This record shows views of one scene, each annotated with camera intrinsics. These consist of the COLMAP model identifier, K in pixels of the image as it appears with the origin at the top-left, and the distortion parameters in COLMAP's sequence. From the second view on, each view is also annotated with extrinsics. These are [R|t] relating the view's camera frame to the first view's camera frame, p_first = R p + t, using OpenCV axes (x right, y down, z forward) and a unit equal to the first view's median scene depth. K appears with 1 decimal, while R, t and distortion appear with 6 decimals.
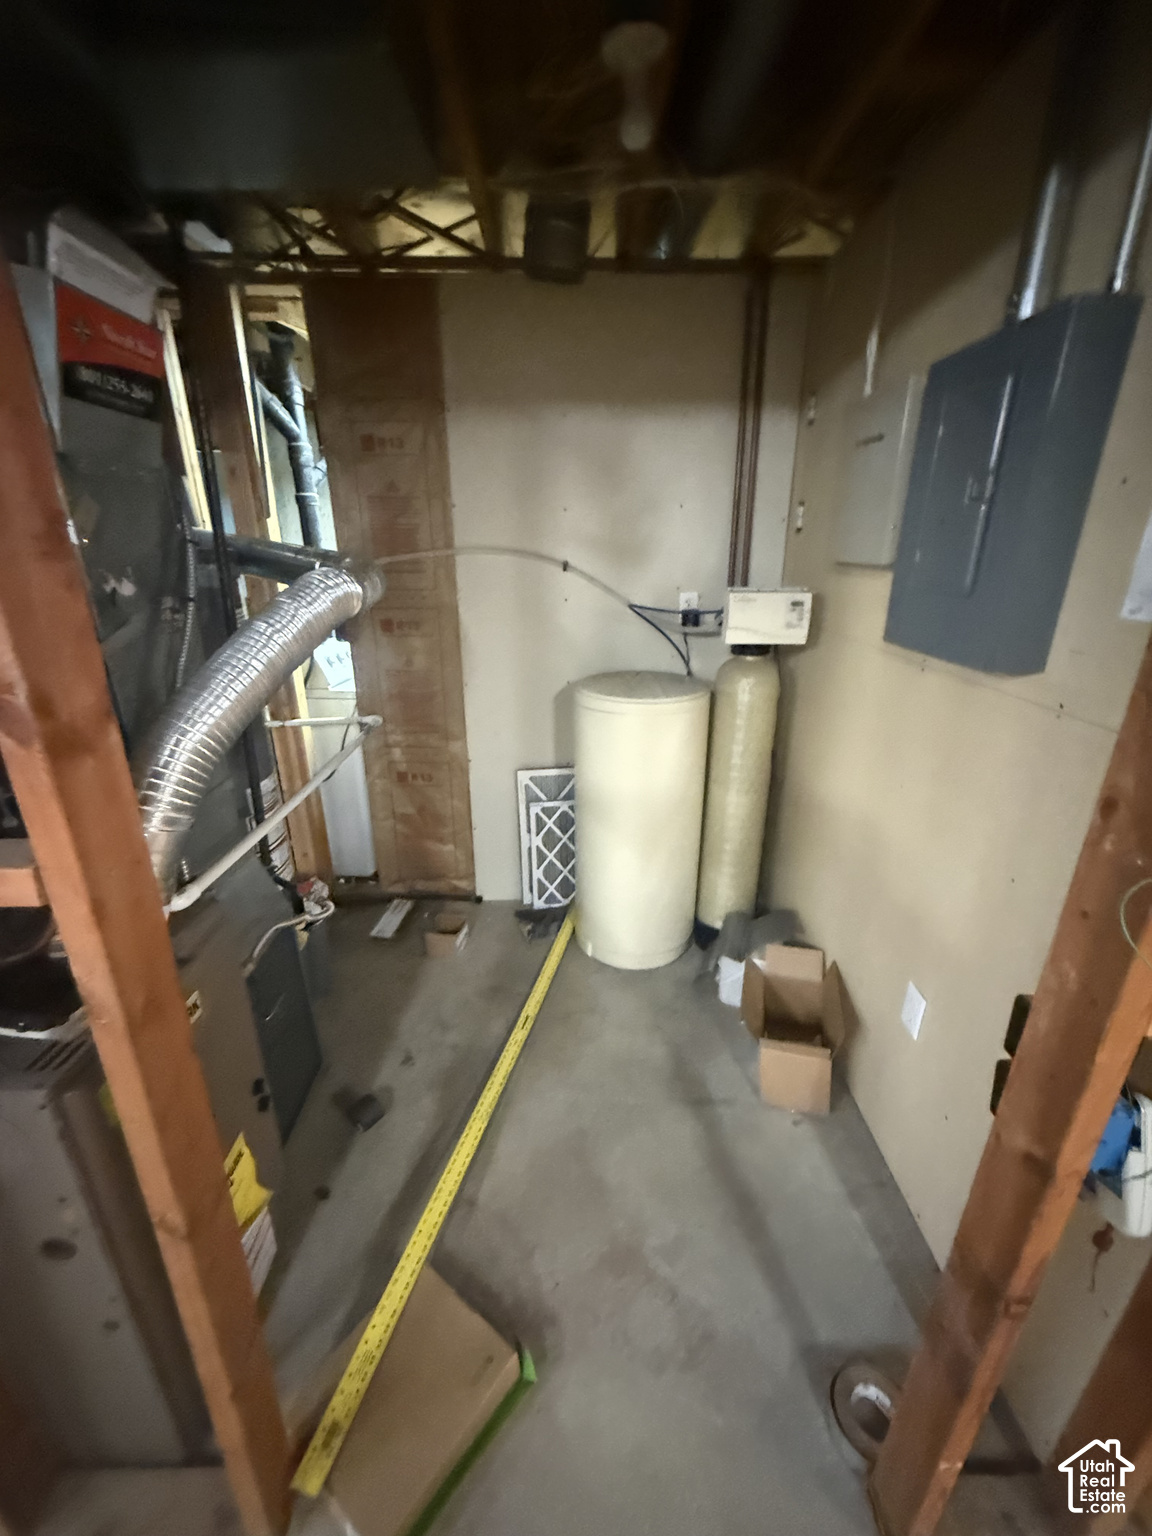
lens RADIAL K [[611.1, 0, 575.3], [0, 611.1, 765.5], [0, 0, 1]] dist [-0.002932, -0.000062]
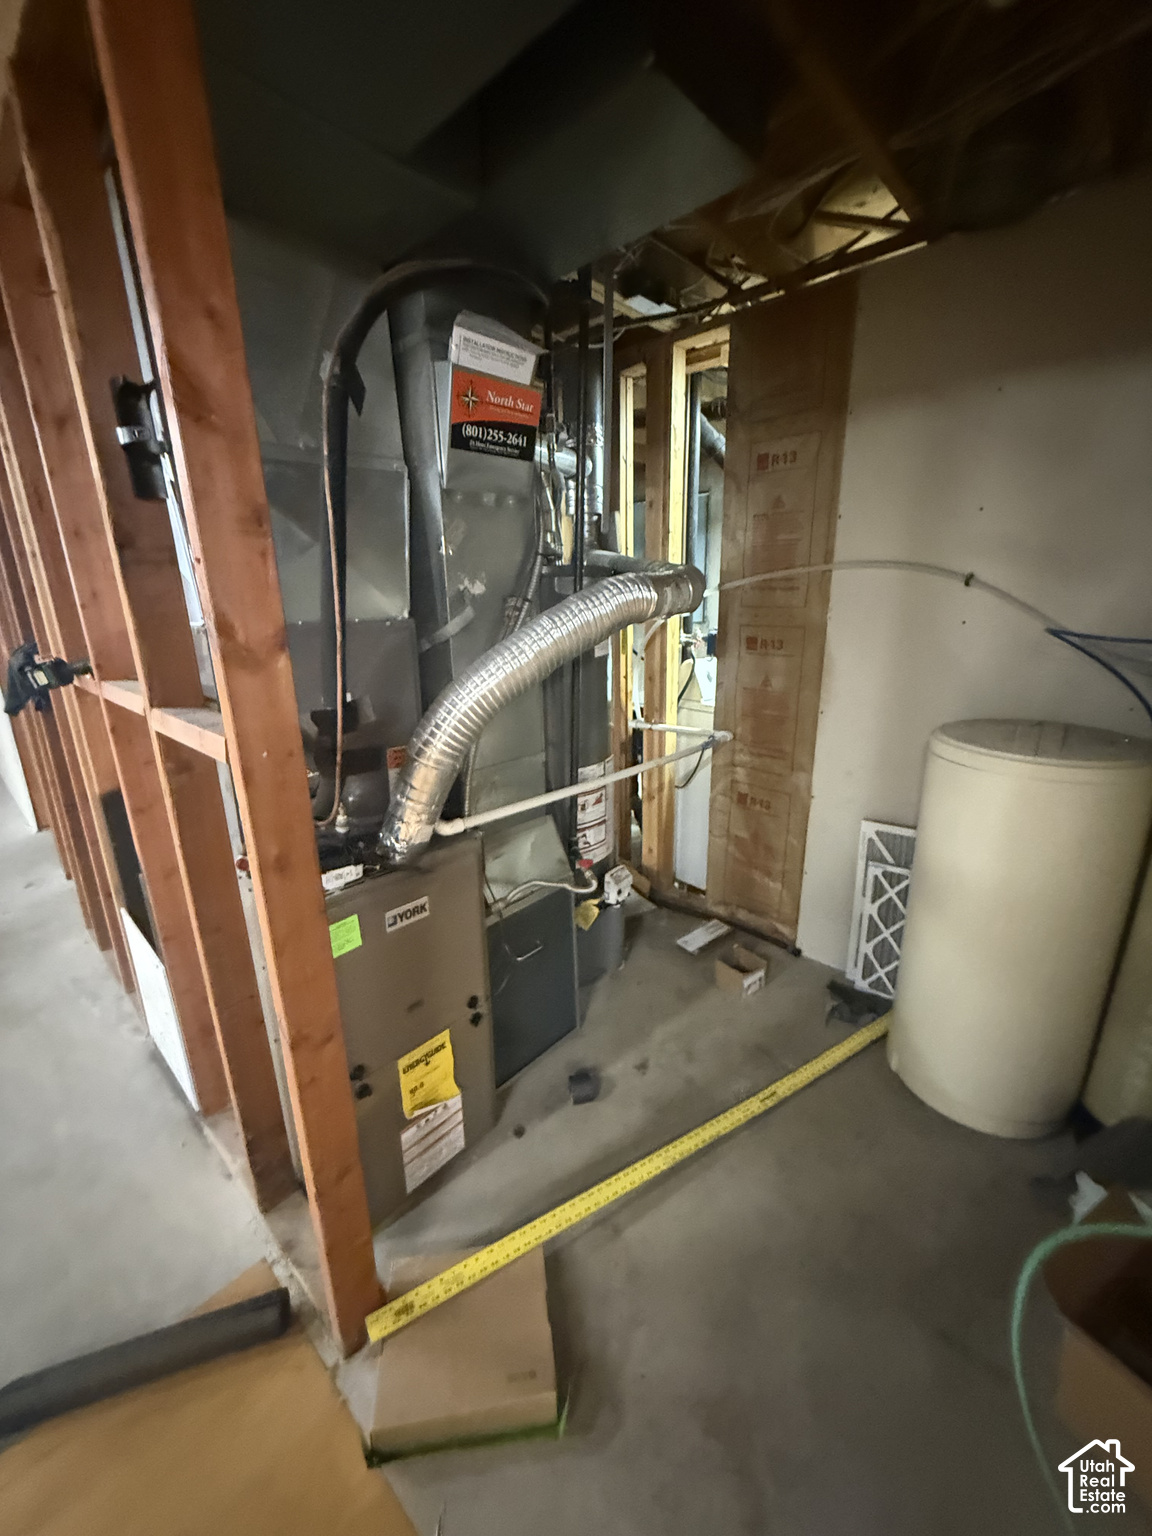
lens RADIAL K [[611.1, 0, 572.6], [0, 611.1, 766.0], [0, 0, 1]] dist [-0.002932, -0.000062]
pose [[0.720760, 0.183075, -0.668573, 0.179148], [-0.221139, 0.974825, 0.028535, 0.000425], [0.656965, 0.127280, 0.743099, 0.099953]]
